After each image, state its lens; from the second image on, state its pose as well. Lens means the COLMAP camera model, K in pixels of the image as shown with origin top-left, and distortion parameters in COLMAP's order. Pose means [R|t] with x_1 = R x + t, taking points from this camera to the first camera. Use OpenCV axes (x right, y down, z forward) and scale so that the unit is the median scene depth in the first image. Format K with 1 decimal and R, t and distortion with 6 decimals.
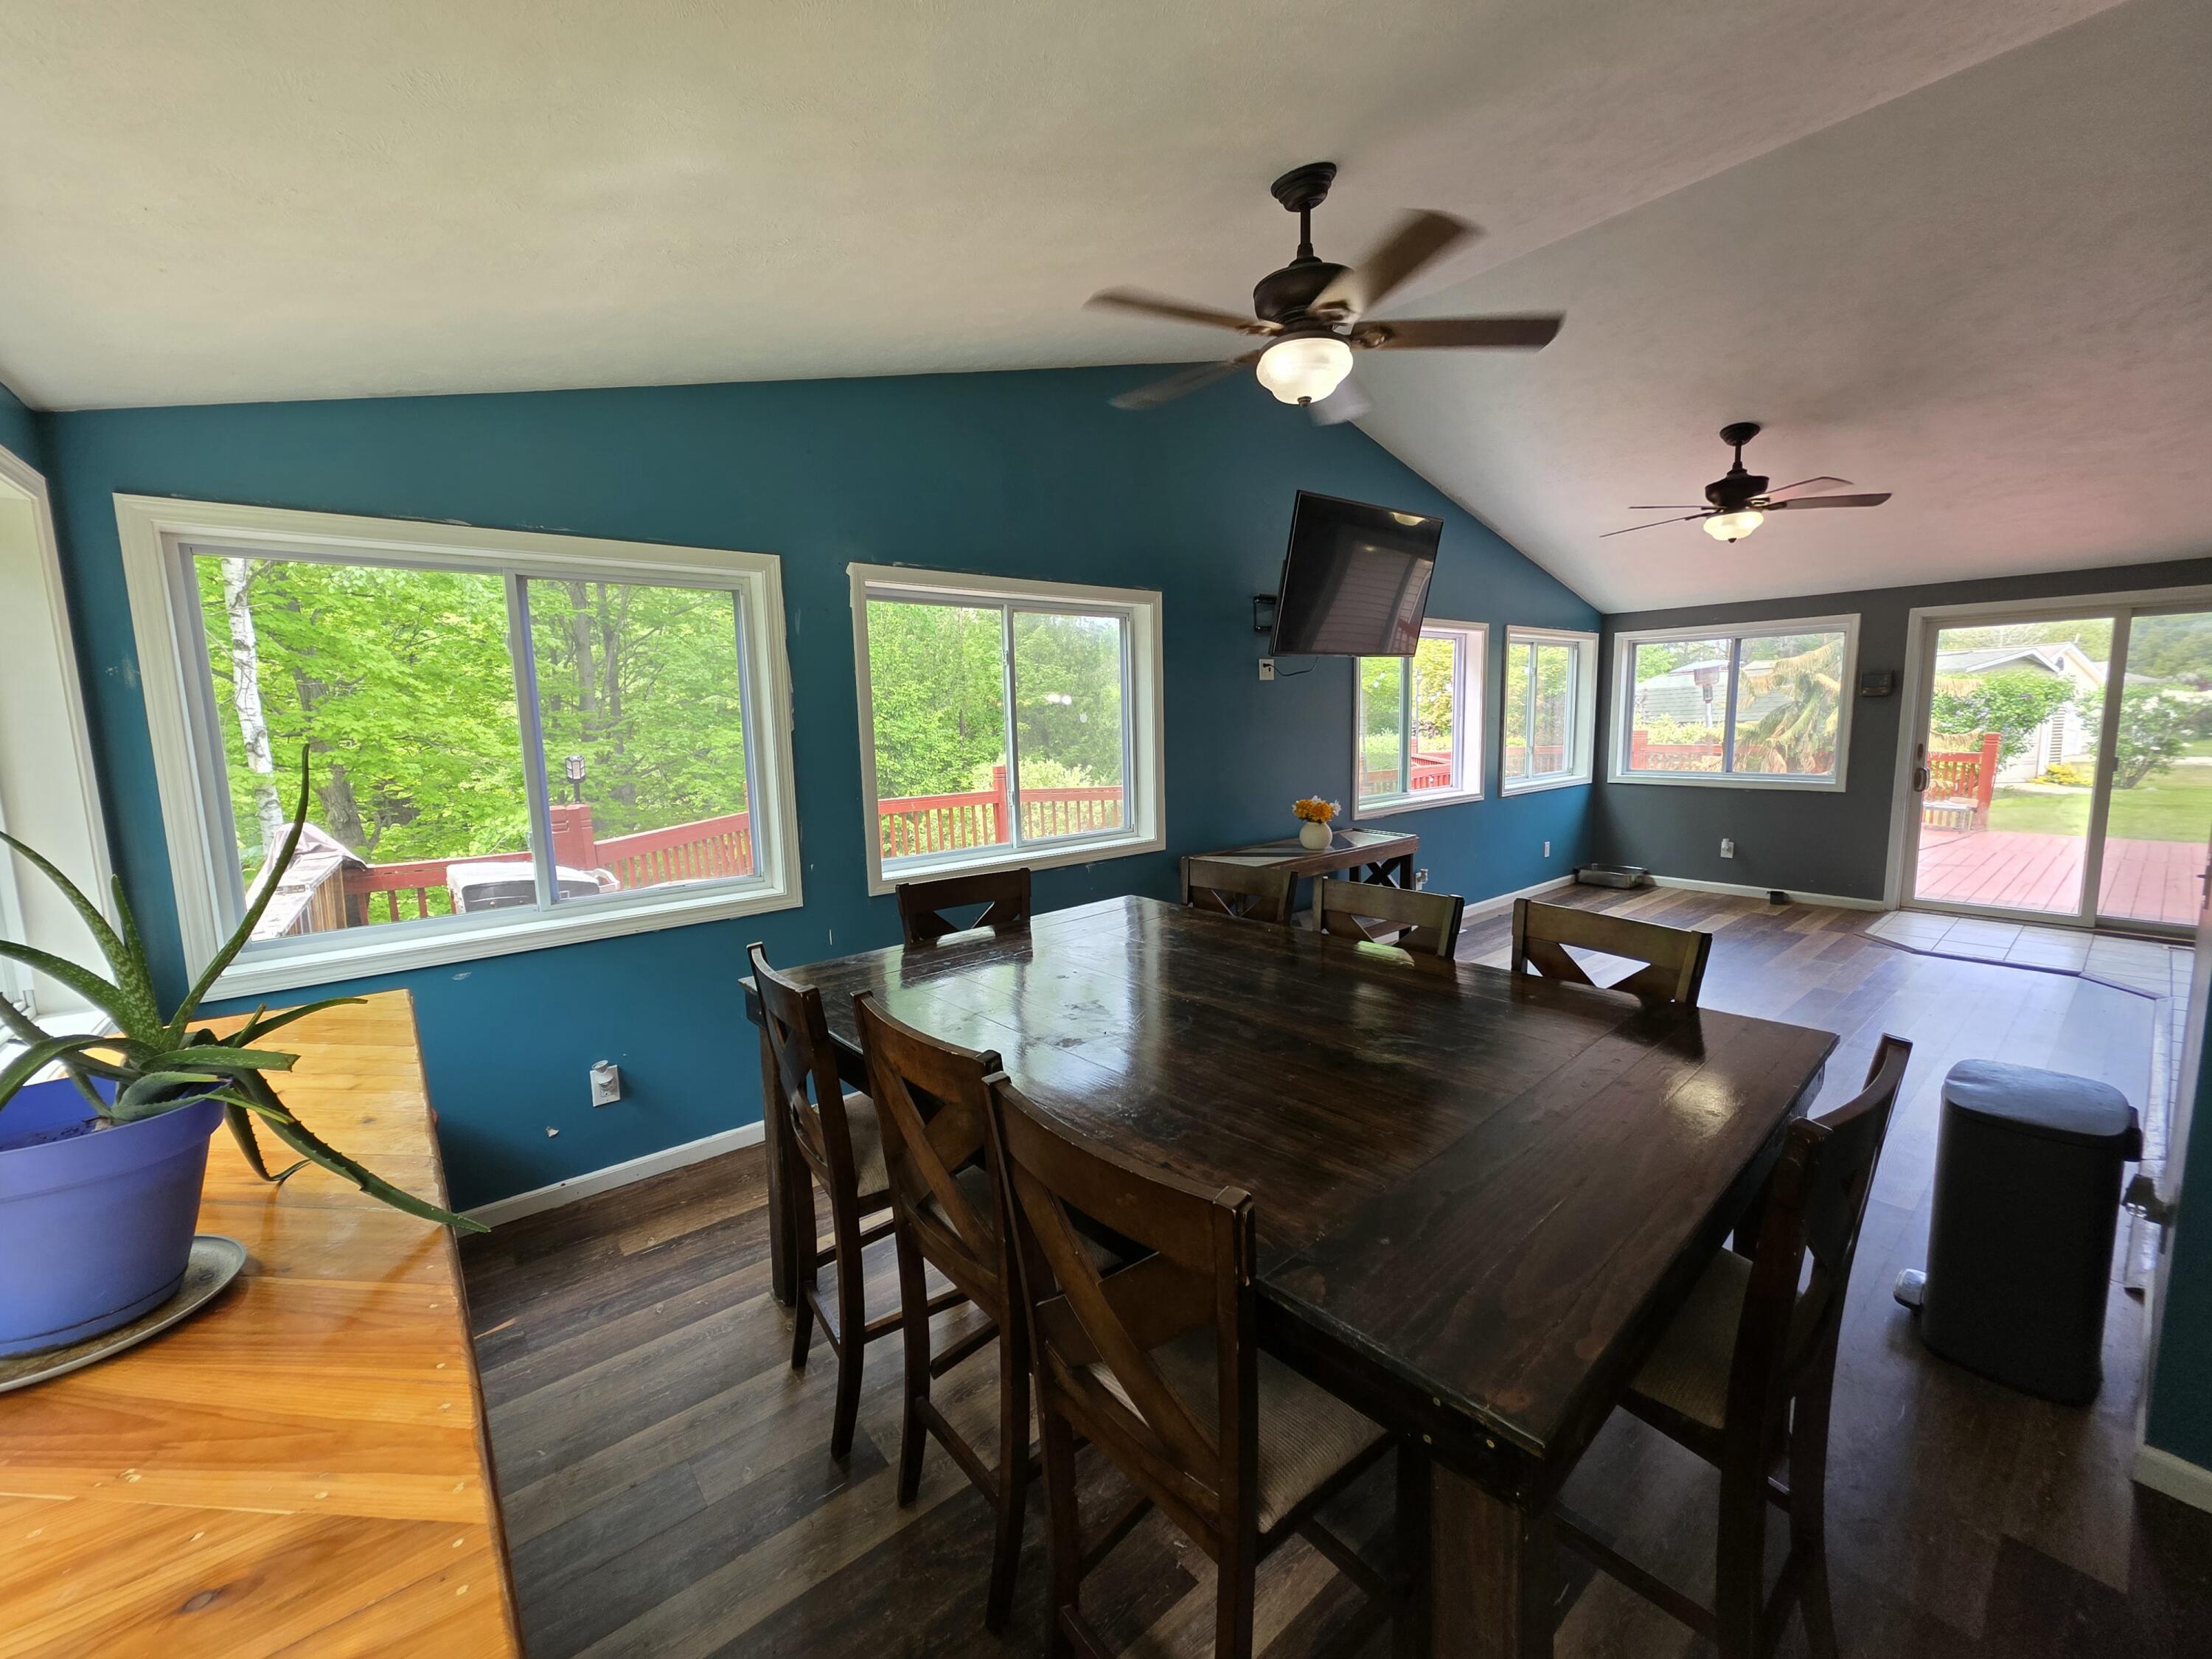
lens RADIAL K [[882.8, 0, 1106.3], [0, 882.8, 827.2], [0, 0, 1]] dist [0.003205, 0.000661]
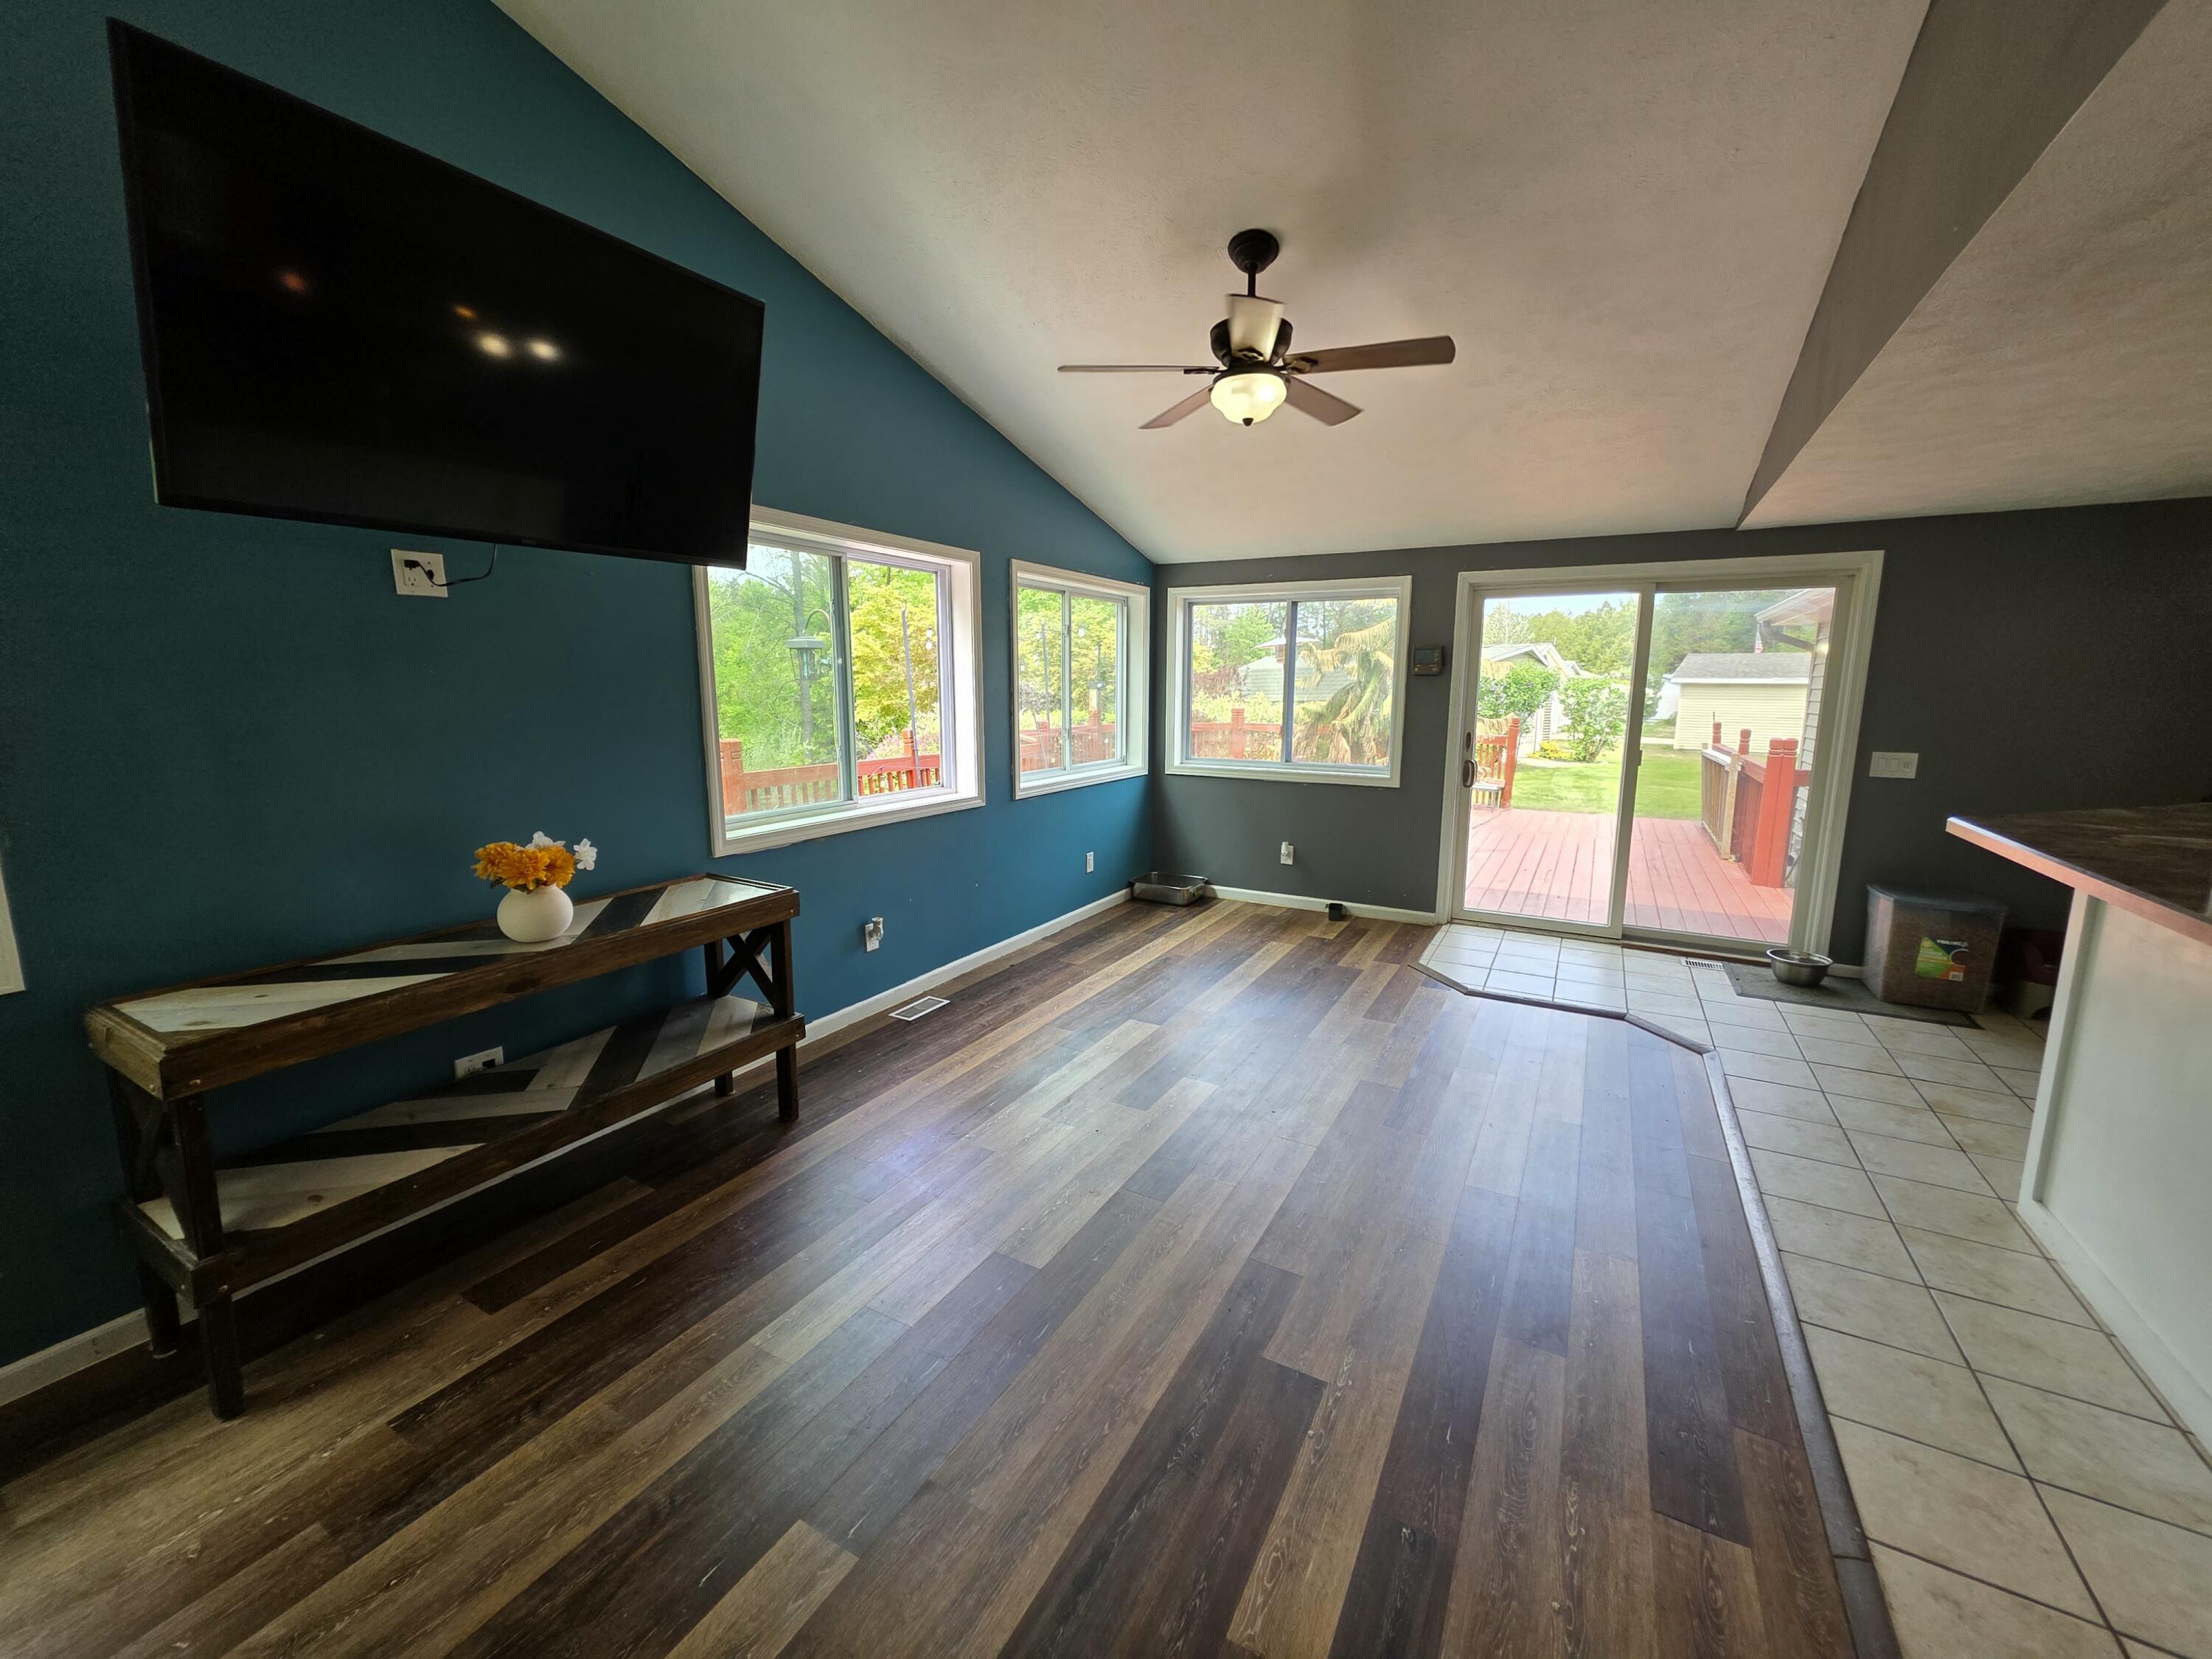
lens RADIAL K [[882.8, 0, 1106.3], [0, 882.8, 827.2], [0, 0, 1]] dist [0.003205, 0.000661]
pose [[0.933829, -0.032099, 0.356276, 0.261630], [0.021003, 0.999168, 0.034972, -0.035909], [-0.357102, -0.025175, 0.933726, 0.299735]]
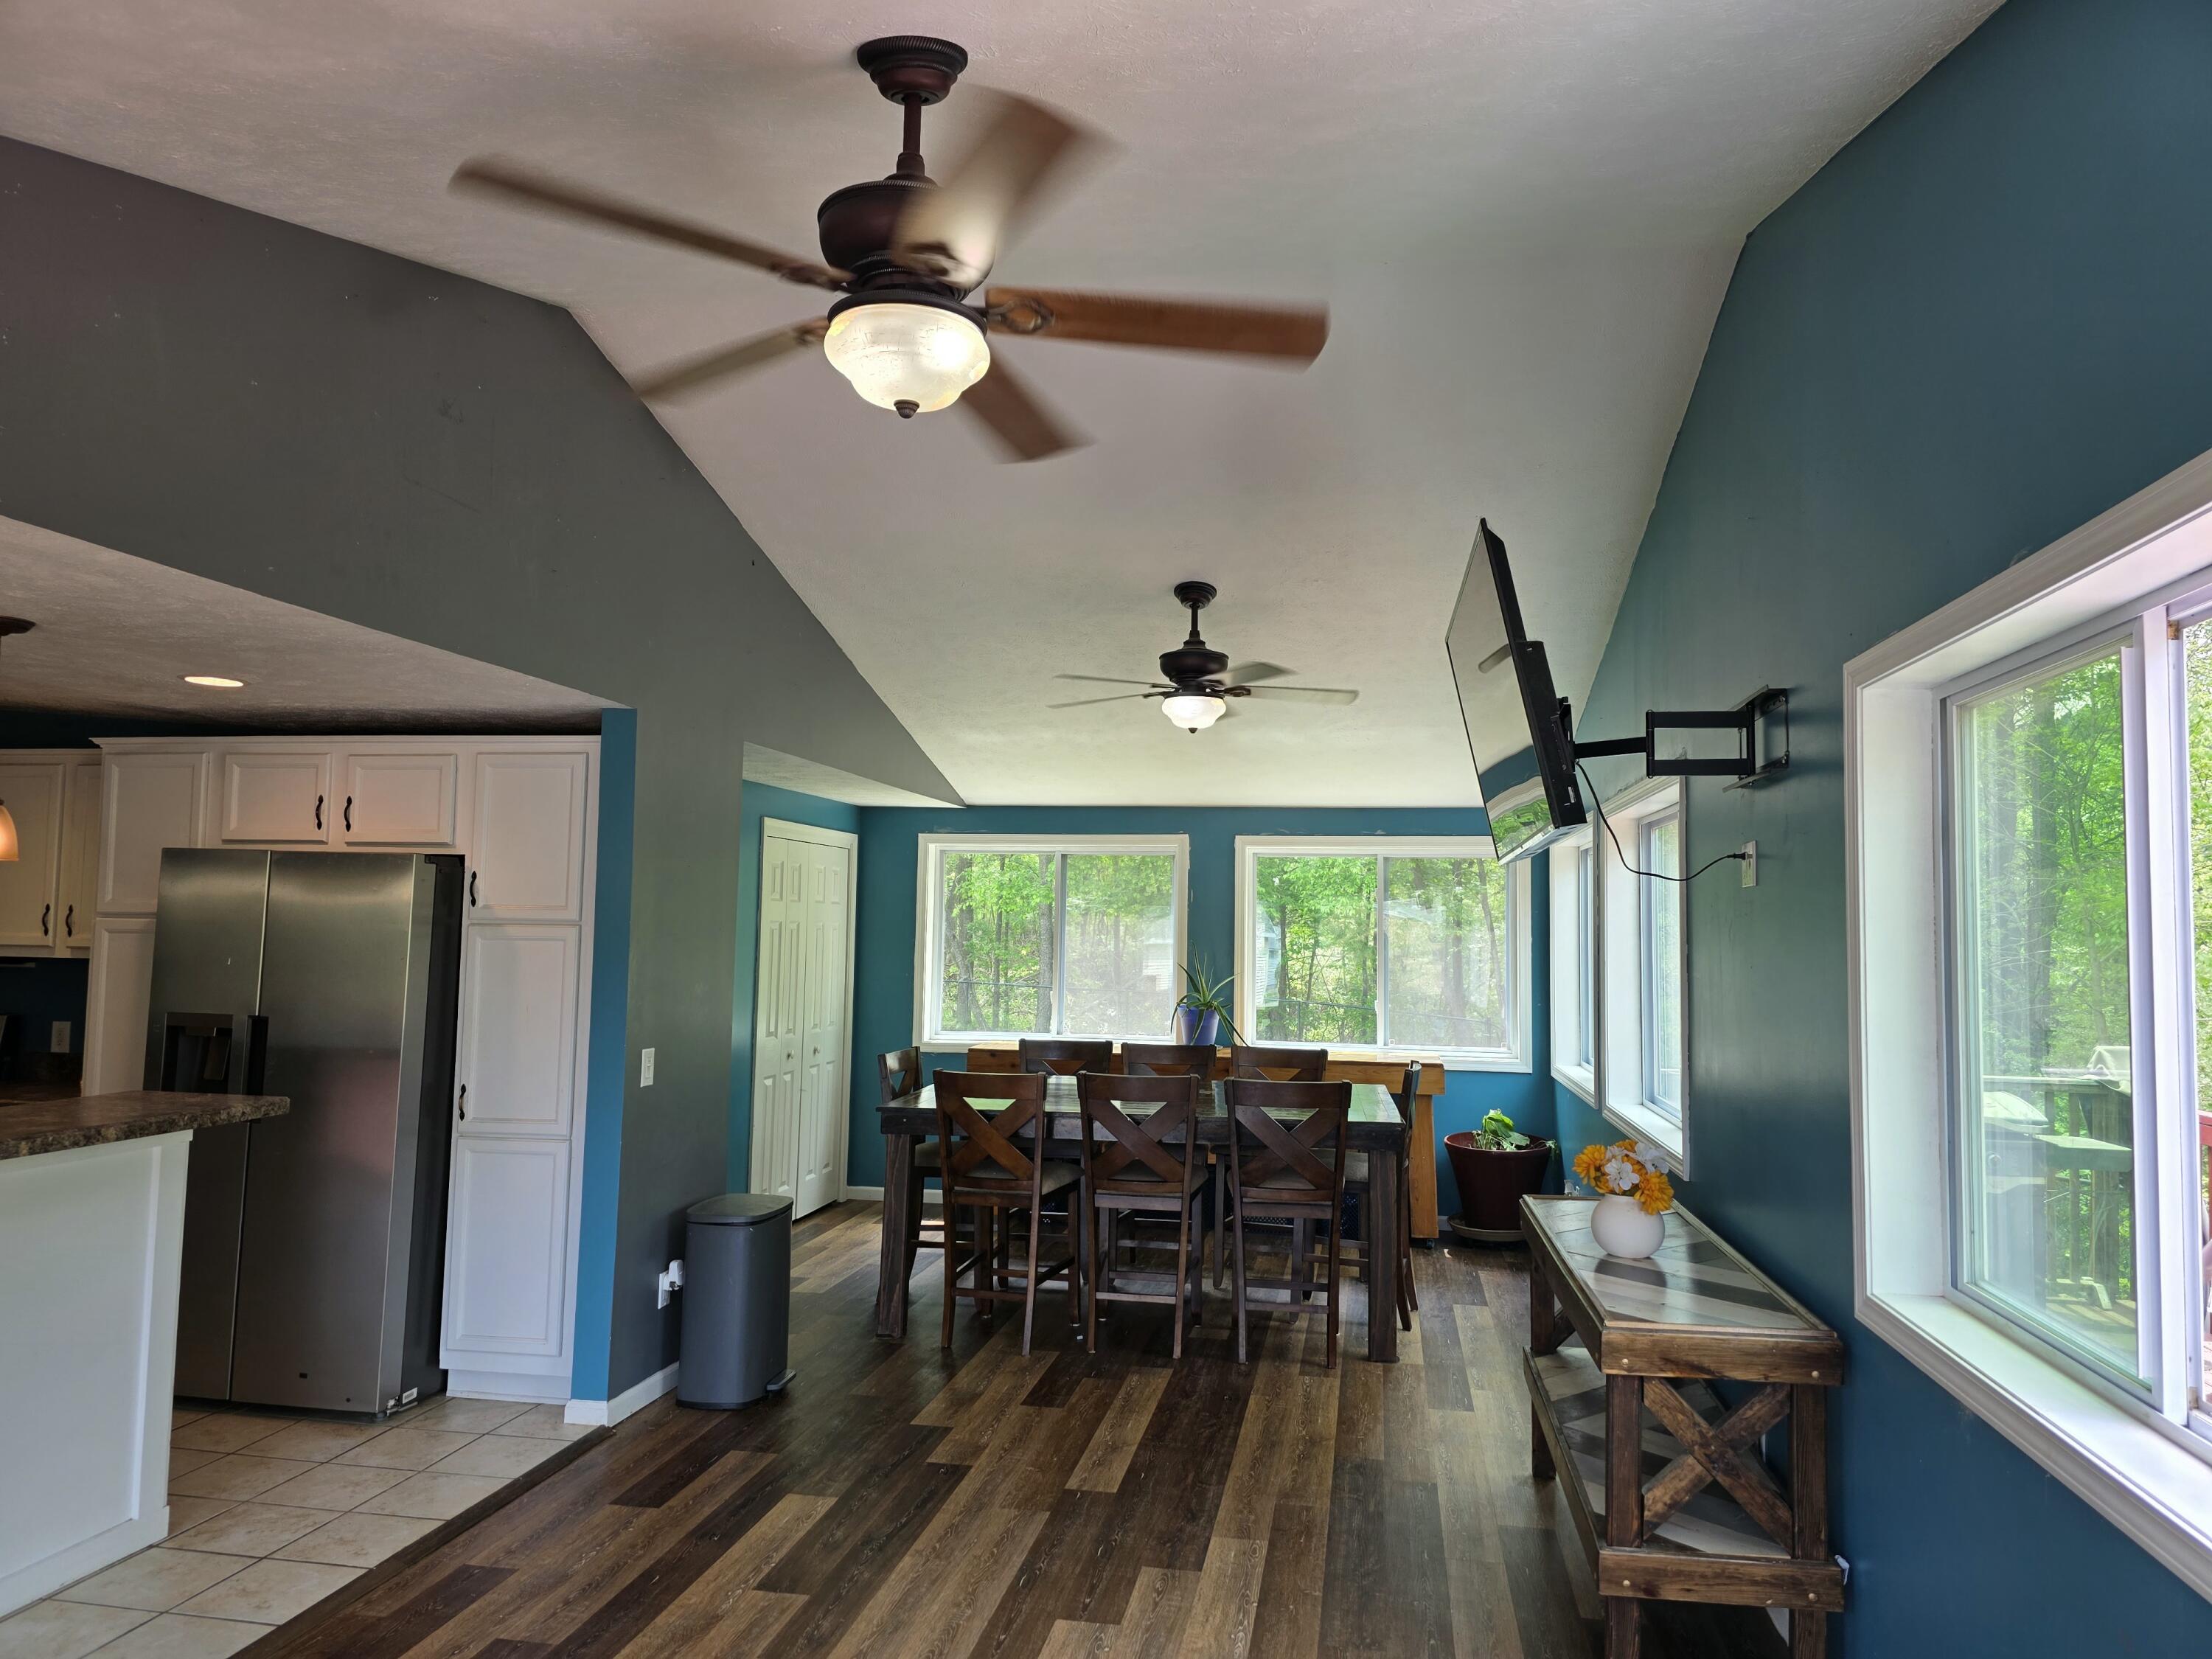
lens RADIAL K [[1480.3, 0, 1111.6], [0, 1480.3, 834.9], [0, 0, 1]] dist [0.078633, -0.080769]
pose [[-0.765803, -0.033827, -0.642184, 0.673719], [-0.082405, 0.995545, 0.045828, -0.145776], [0.637773, 0.088014, -0.765179, 0.995551]]
